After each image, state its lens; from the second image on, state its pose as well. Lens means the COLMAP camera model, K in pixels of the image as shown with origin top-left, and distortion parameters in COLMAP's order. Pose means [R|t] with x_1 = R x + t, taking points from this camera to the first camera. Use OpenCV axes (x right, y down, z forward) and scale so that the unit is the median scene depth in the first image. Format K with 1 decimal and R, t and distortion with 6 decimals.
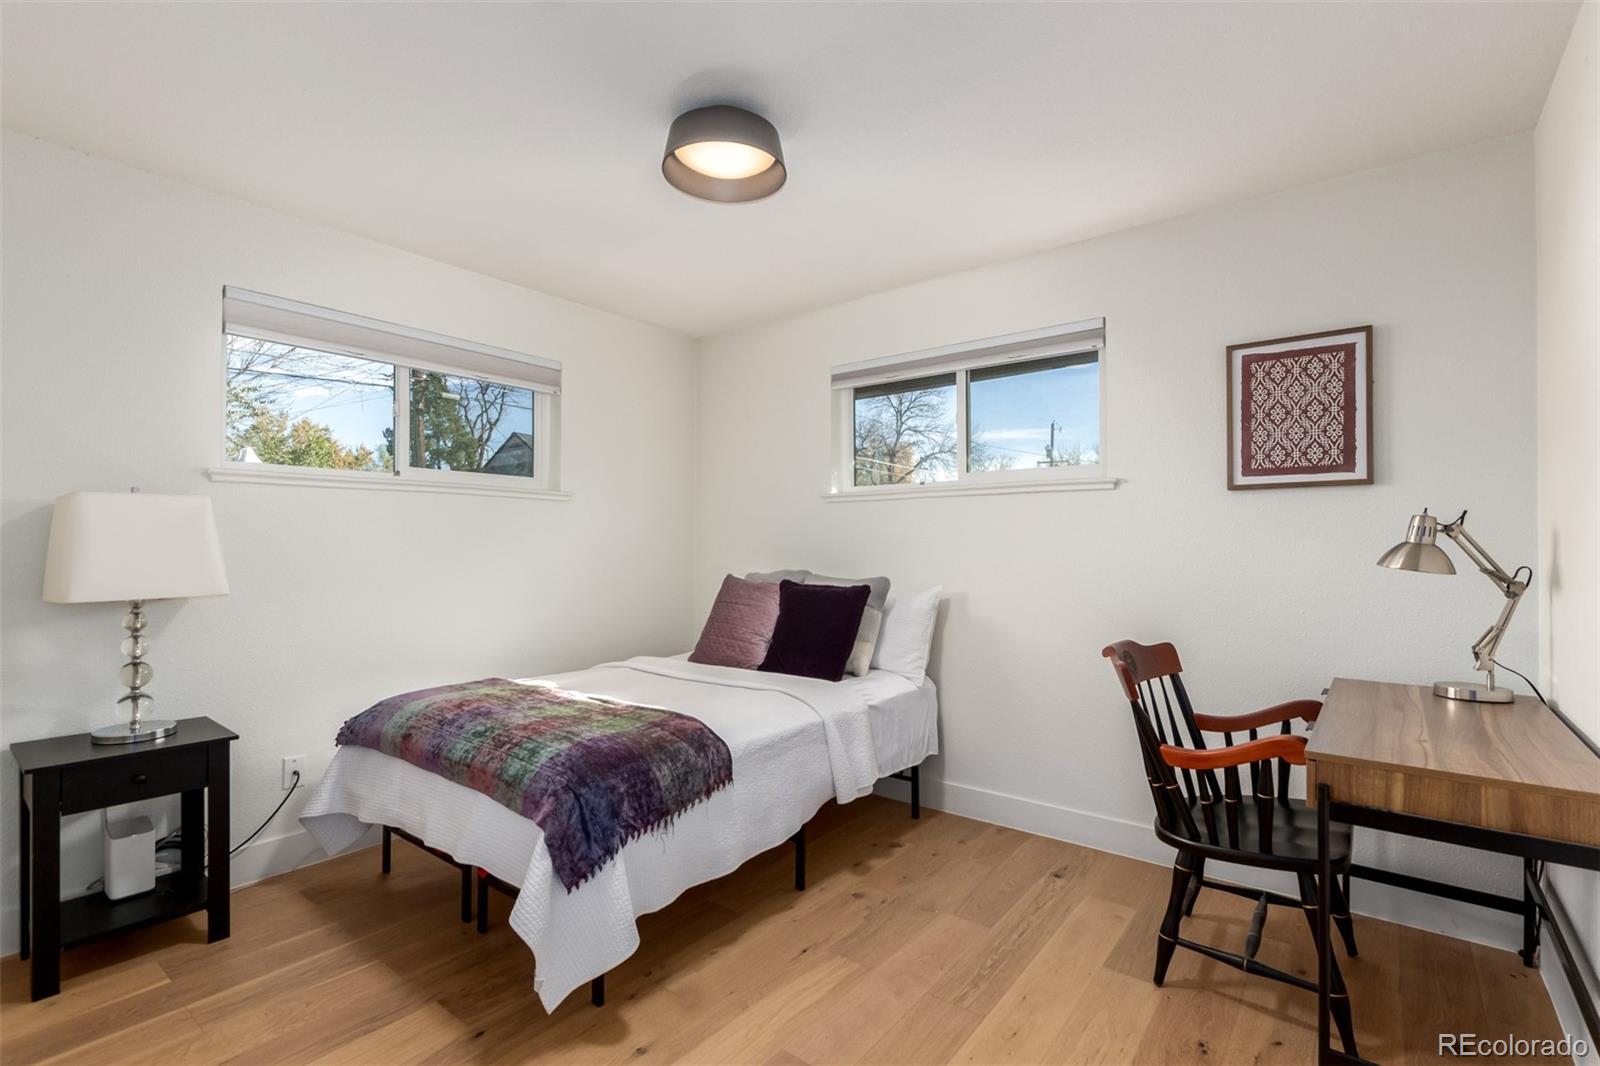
lens RADIAL K [[747.9, 0, 810.7], [0, 747.9, 543.0], [0, 0, 1]] dist [0.005253, -0.000354]
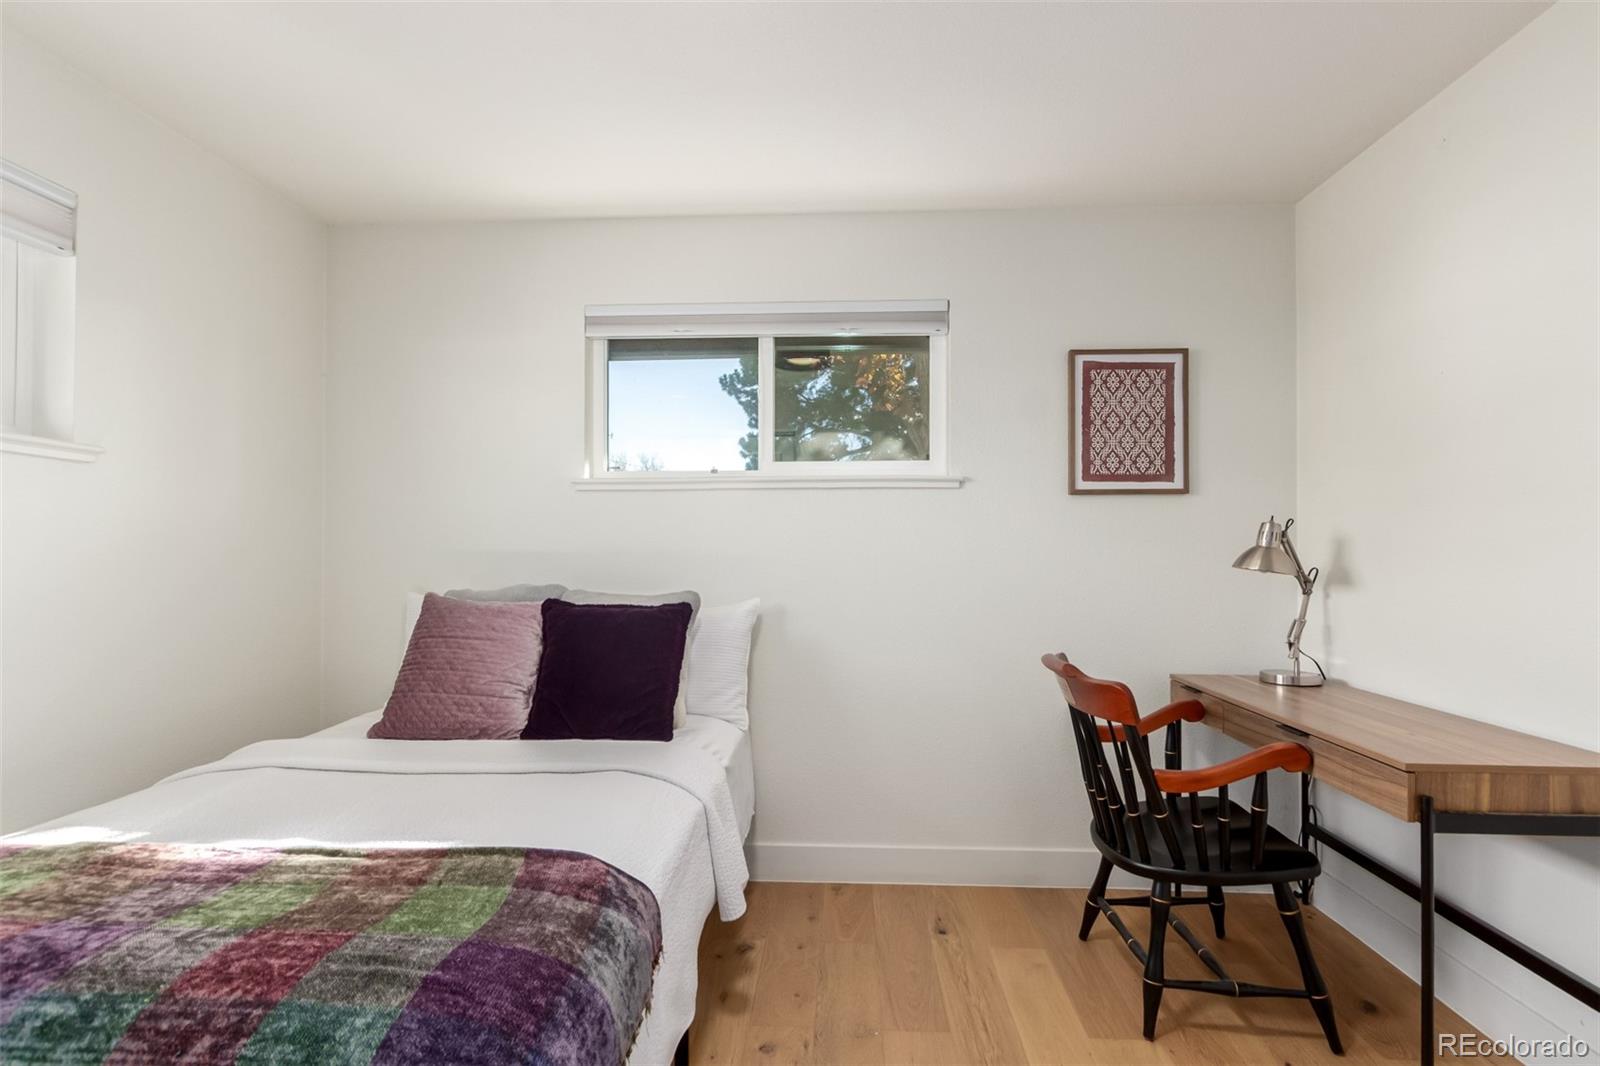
lens RADIAL K [[747.9, 0, 810.7], [0, 747.9, 543.0], [0, 0, 1]] dist [0.005253, -0.000354]
pose [[0.814767, 0.007760, 0.579737, -0.320023], [-0.003448, 0.999958, -0.008539, 0.004590], [-0.579779, 0.004959, 0.814759, 0.411509]]
